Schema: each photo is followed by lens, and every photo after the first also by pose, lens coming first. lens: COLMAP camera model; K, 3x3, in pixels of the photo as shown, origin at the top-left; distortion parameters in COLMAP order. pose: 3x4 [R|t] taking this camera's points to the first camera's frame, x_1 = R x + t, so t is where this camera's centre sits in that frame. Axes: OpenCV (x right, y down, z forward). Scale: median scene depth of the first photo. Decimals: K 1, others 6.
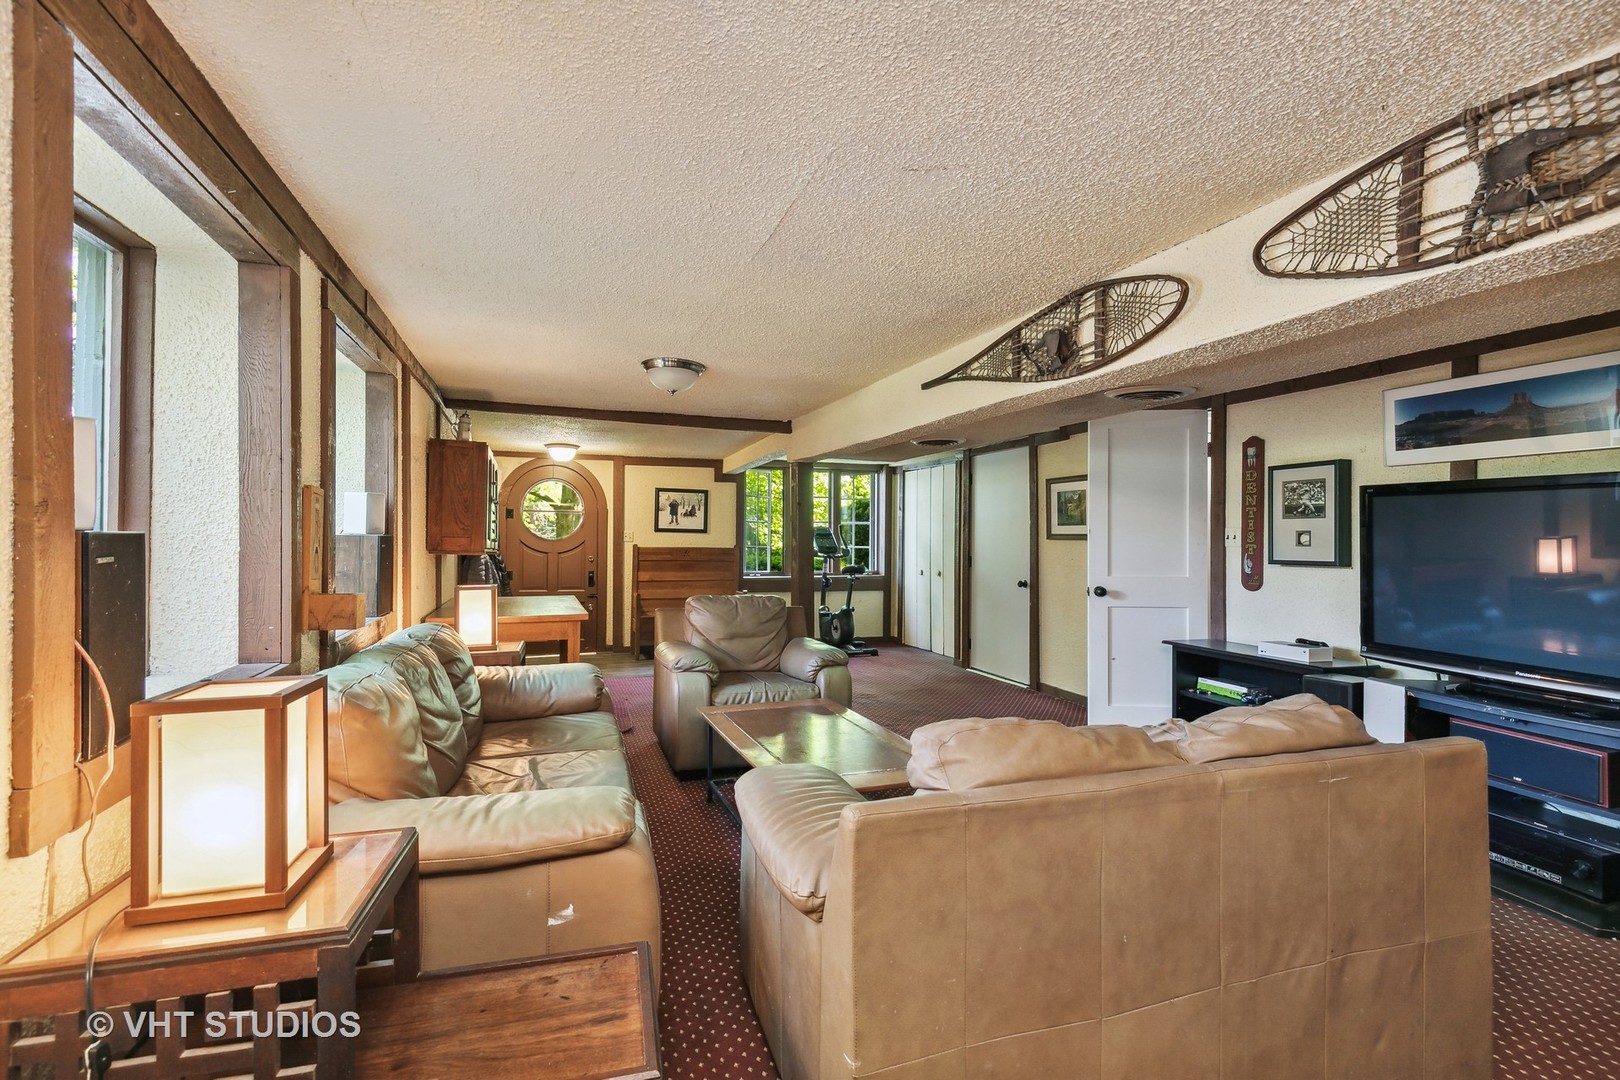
lens RADIAL K [[738.1, 0, 811.4], [0, 738.1, 539.3], [0, 0, 1]] dist [0.019953, -0.000287]
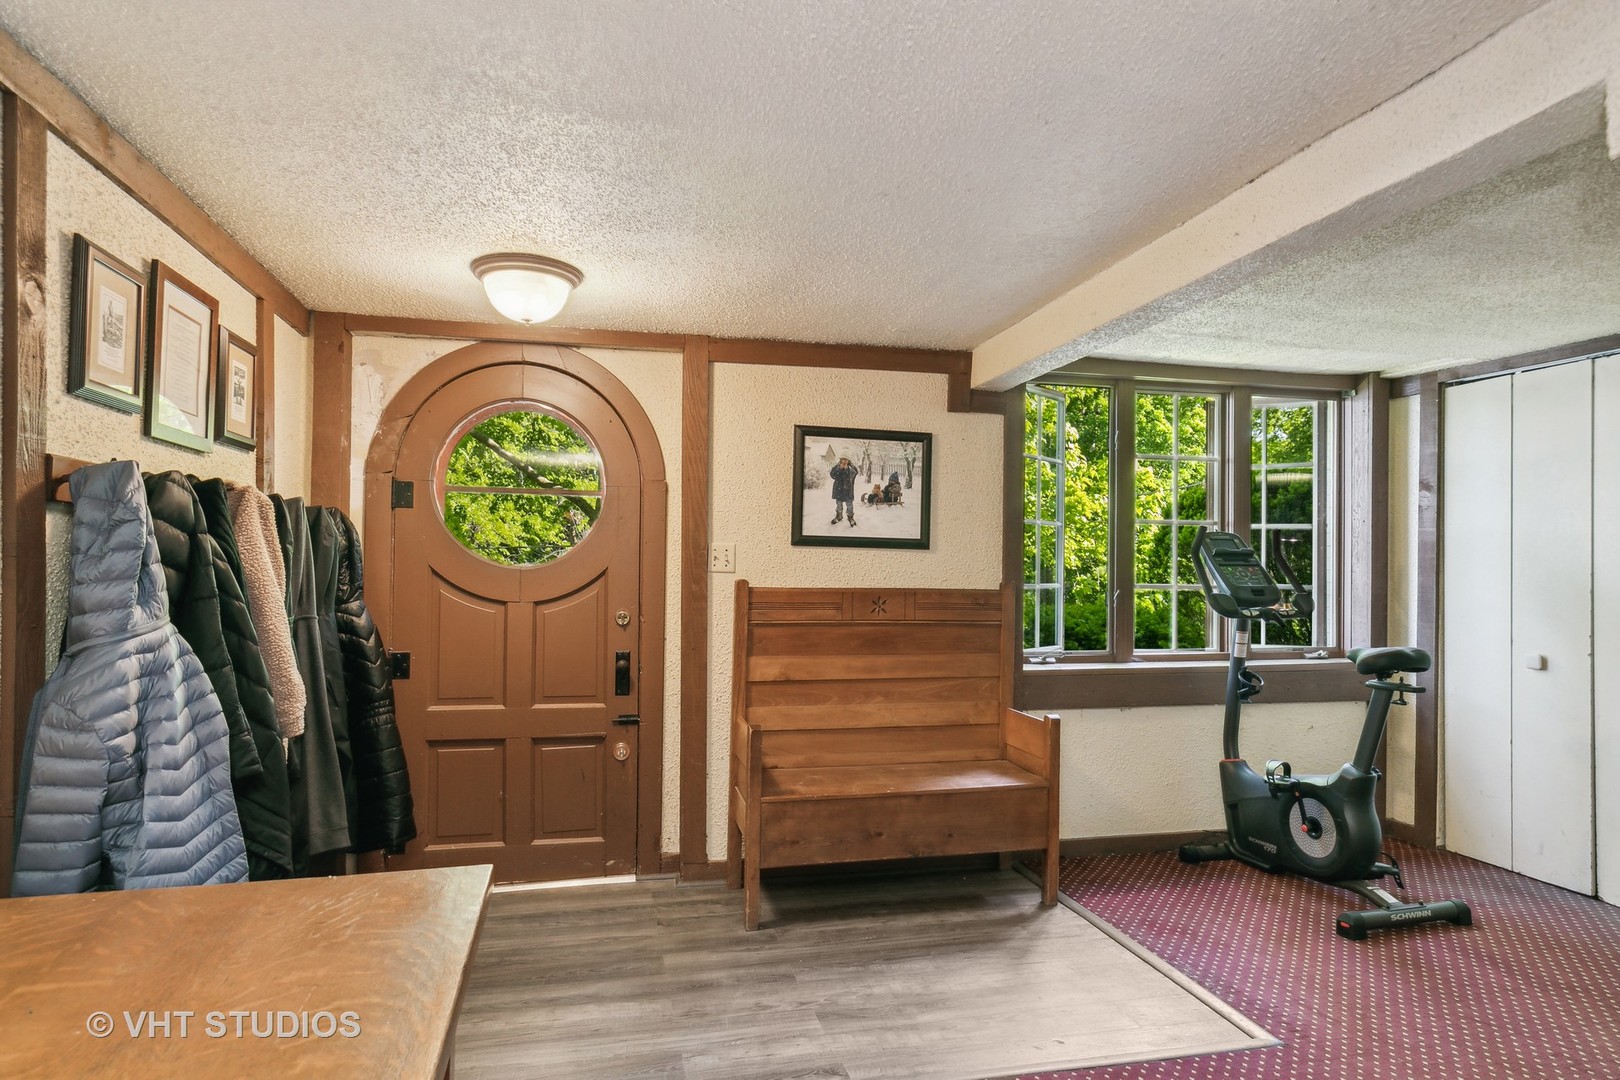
lens RADIAL K [[942.9, 0, 809.1], [0, 942.9, 543.7], [0, 0, 1]] dist [-0.000728, 0.000008]
pose [[0.992798, 0.000114, -0.119800, -0.146450], [-0.002873, 0.999735, -0.022862, -0.000287], [0.119766, 0.023041, 0.992535, 0.531751]]
